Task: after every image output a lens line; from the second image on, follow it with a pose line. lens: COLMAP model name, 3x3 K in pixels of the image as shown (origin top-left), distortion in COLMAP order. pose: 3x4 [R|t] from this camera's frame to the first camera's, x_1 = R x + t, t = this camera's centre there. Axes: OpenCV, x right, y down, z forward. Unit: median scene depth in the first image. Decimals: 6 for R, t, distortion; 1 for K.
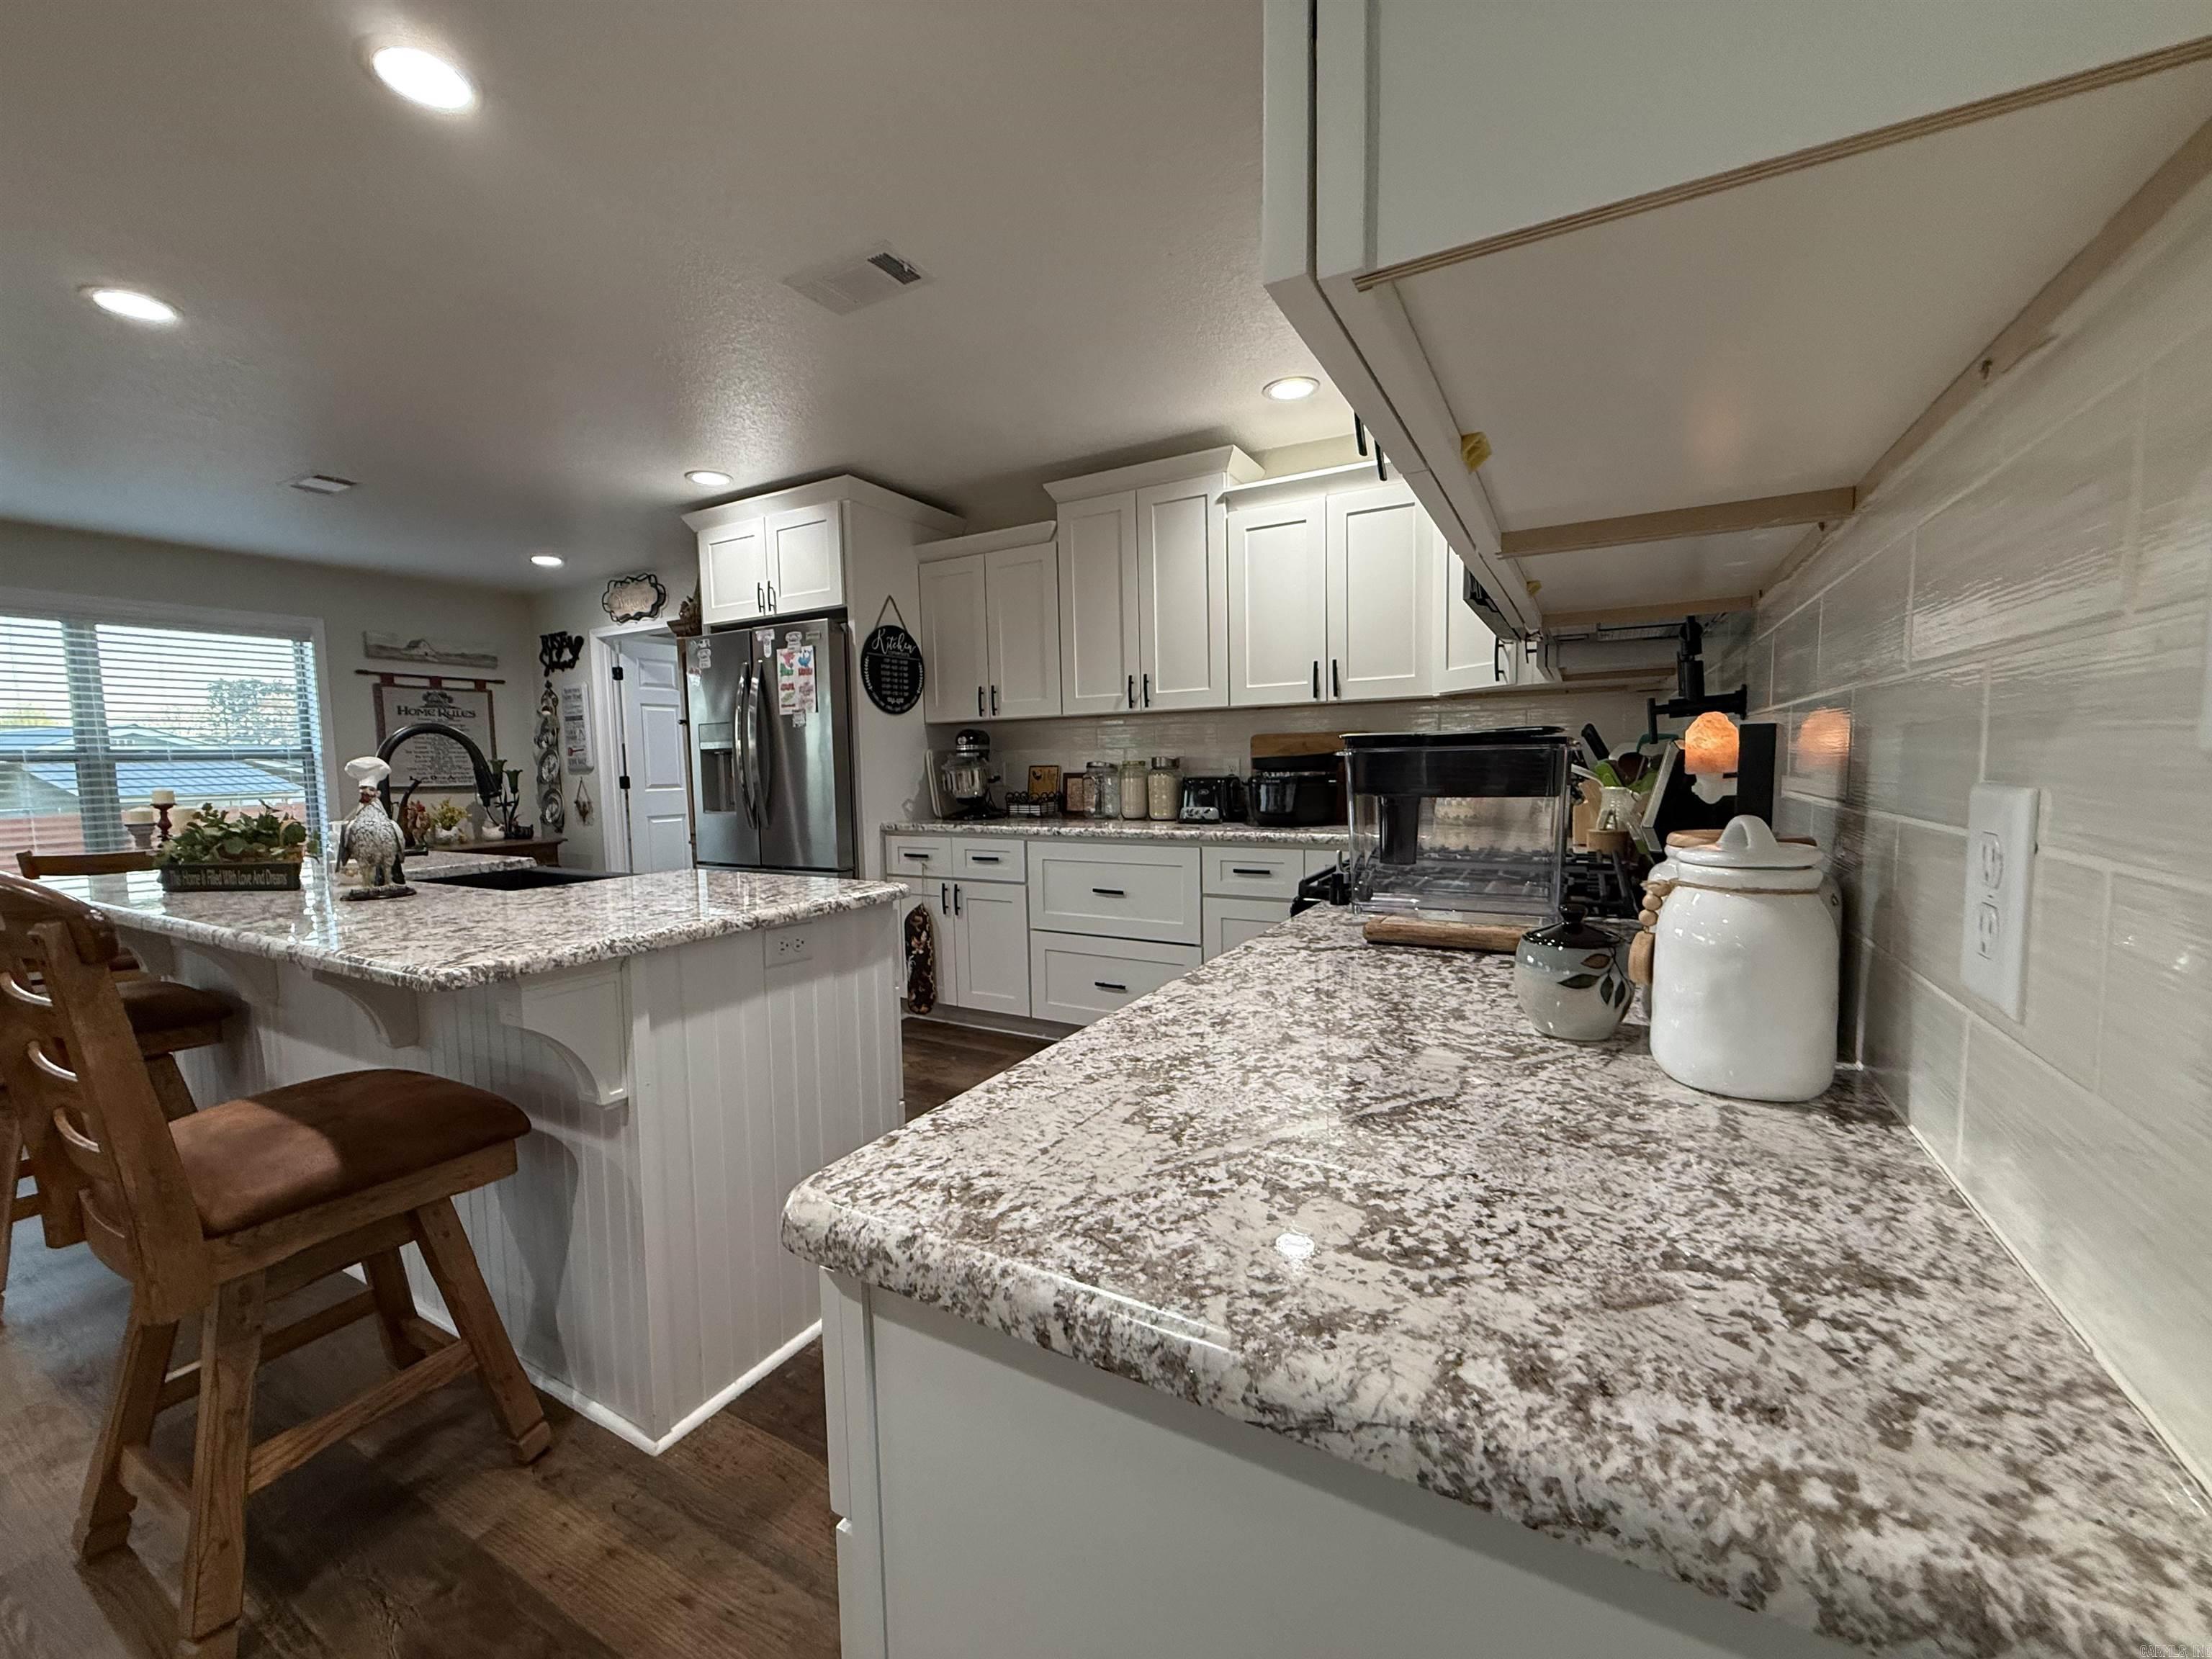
lens RADIAL K [[880.5, 0, 1106.0], [0, 880.5, 829.5], [0, 0, 1]] dist [-0.003448, -0.000284]
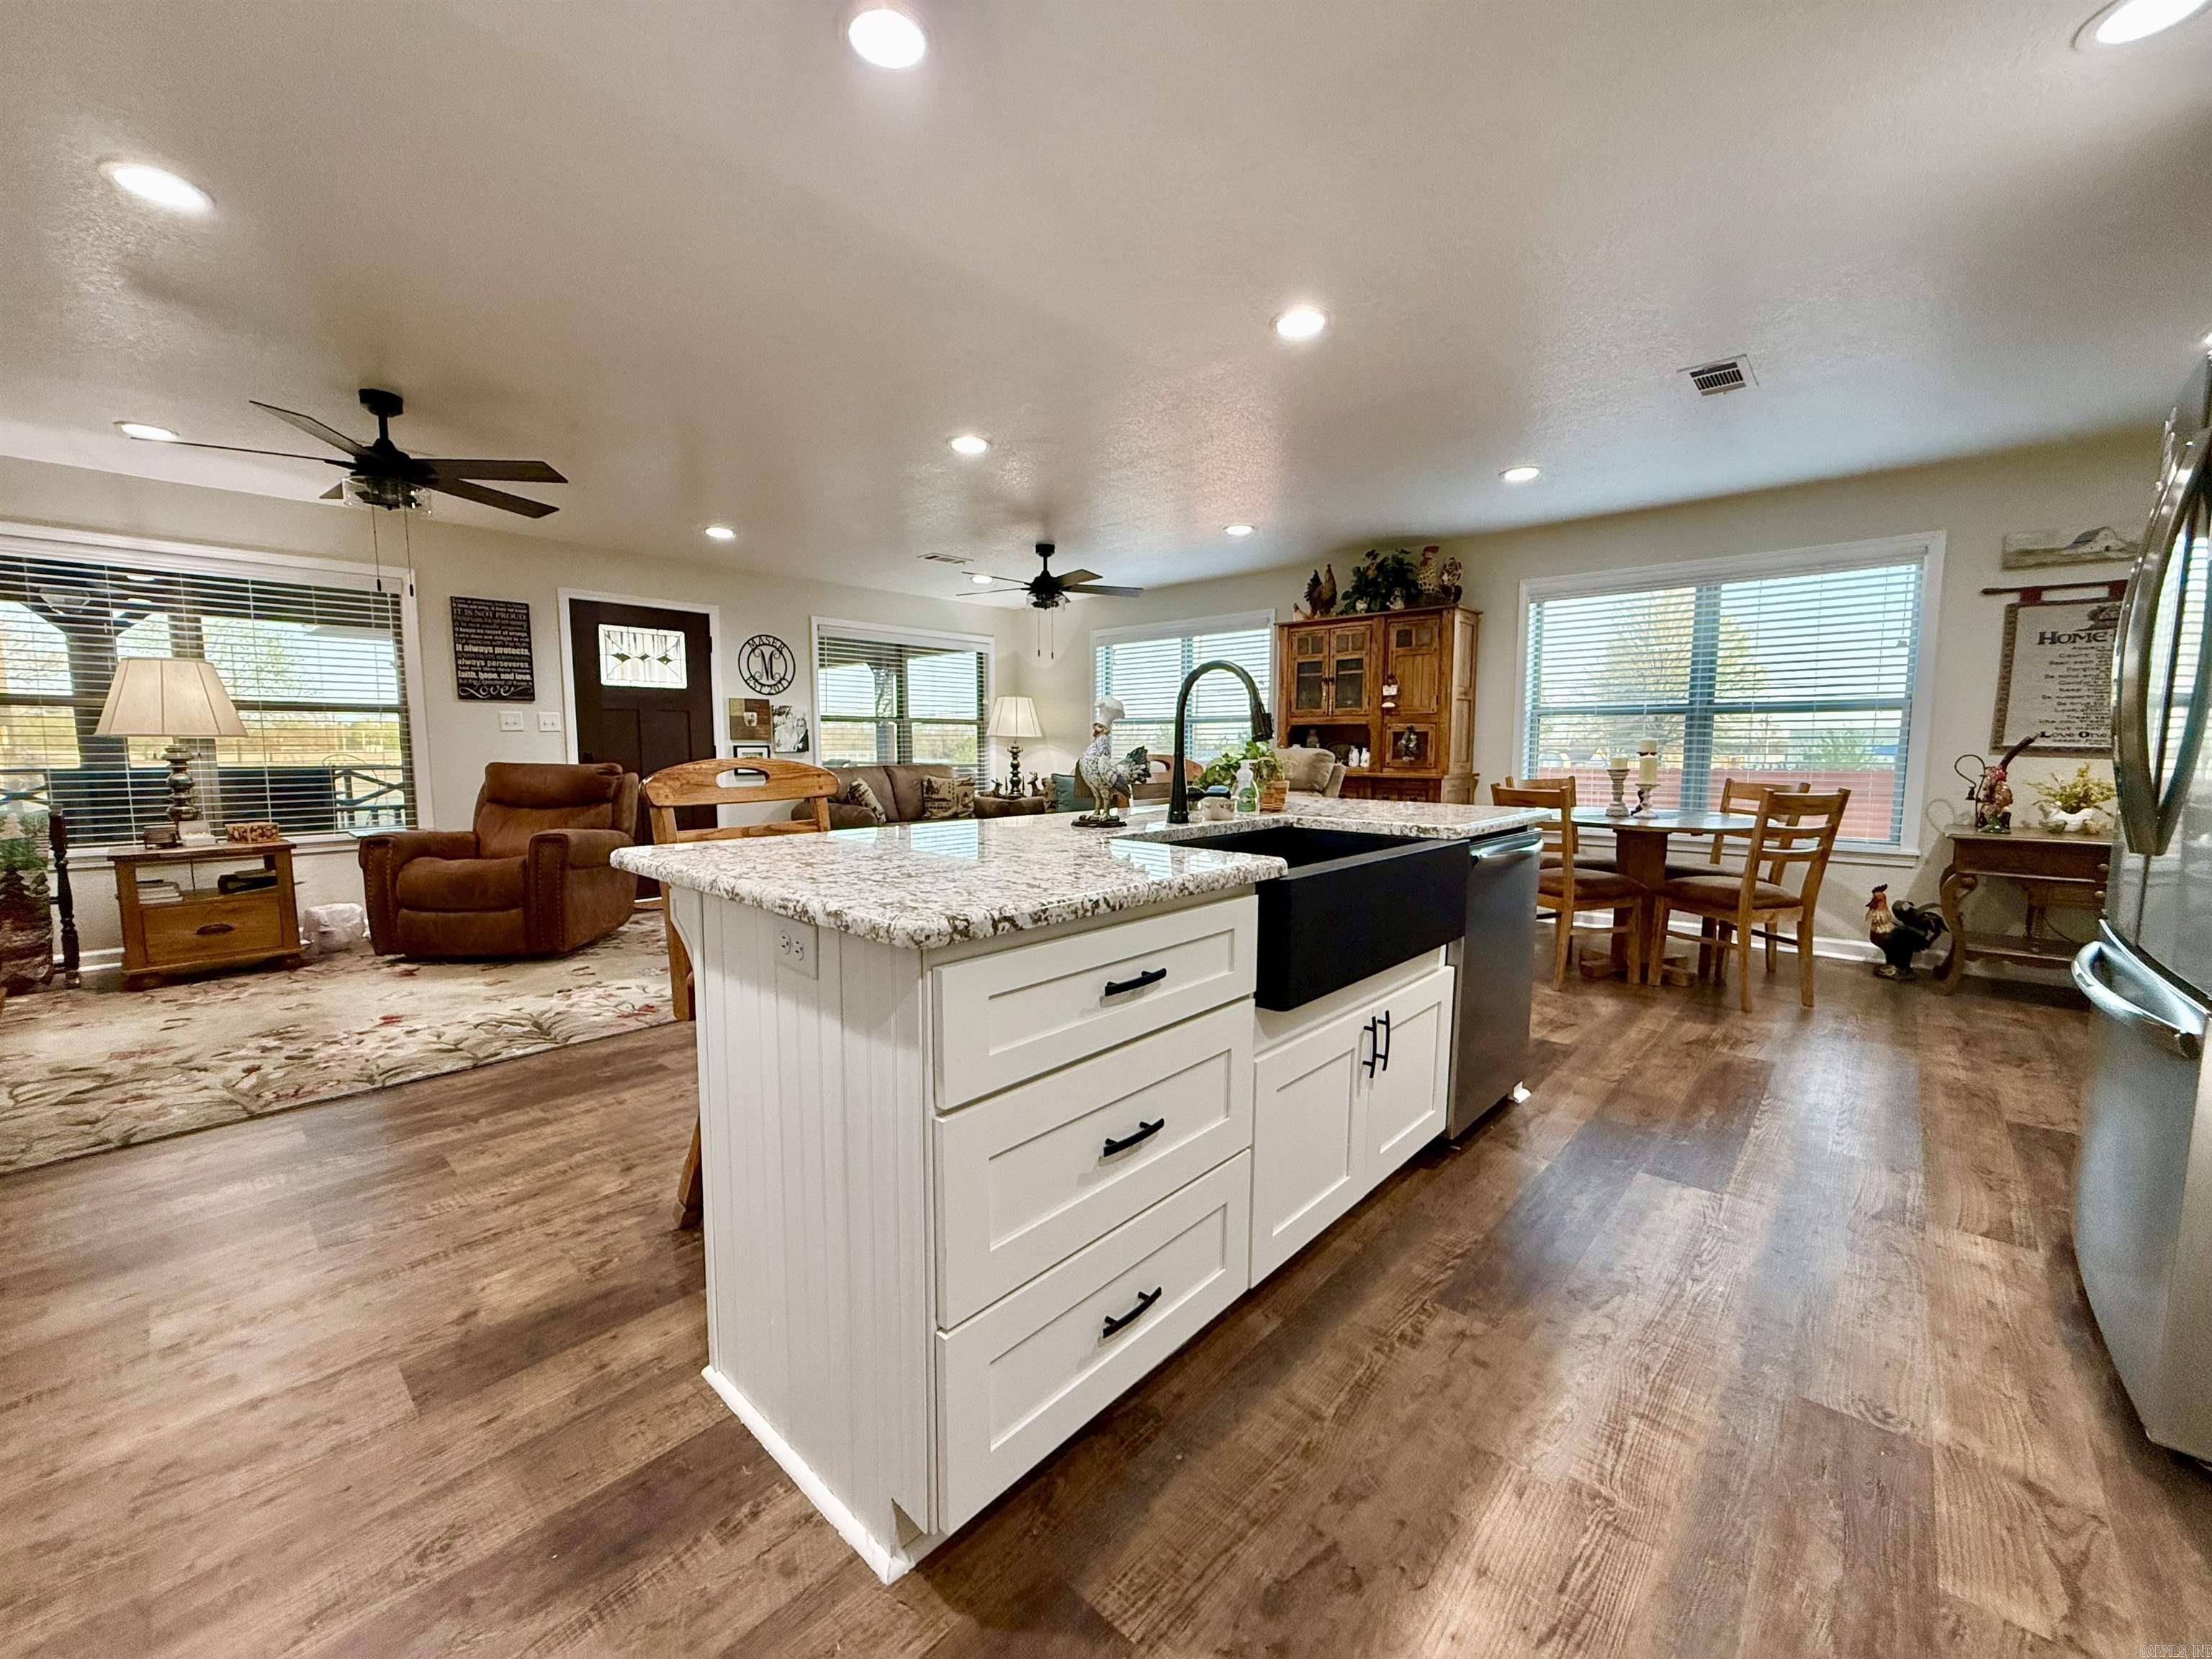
lens RADIAL K [[880.5, 0, 1106.0], [0, 880.5, 829.5], [0, 0, 1]] dist [-0.003448, -0.000284]
pose [[-0.236758, 0.119100, -0.964241, 0.079361], [-0.069834, 0.987805, 0.139158, -0.030428], [0.969056, 0.100283, -0.225553, 0.464673]]
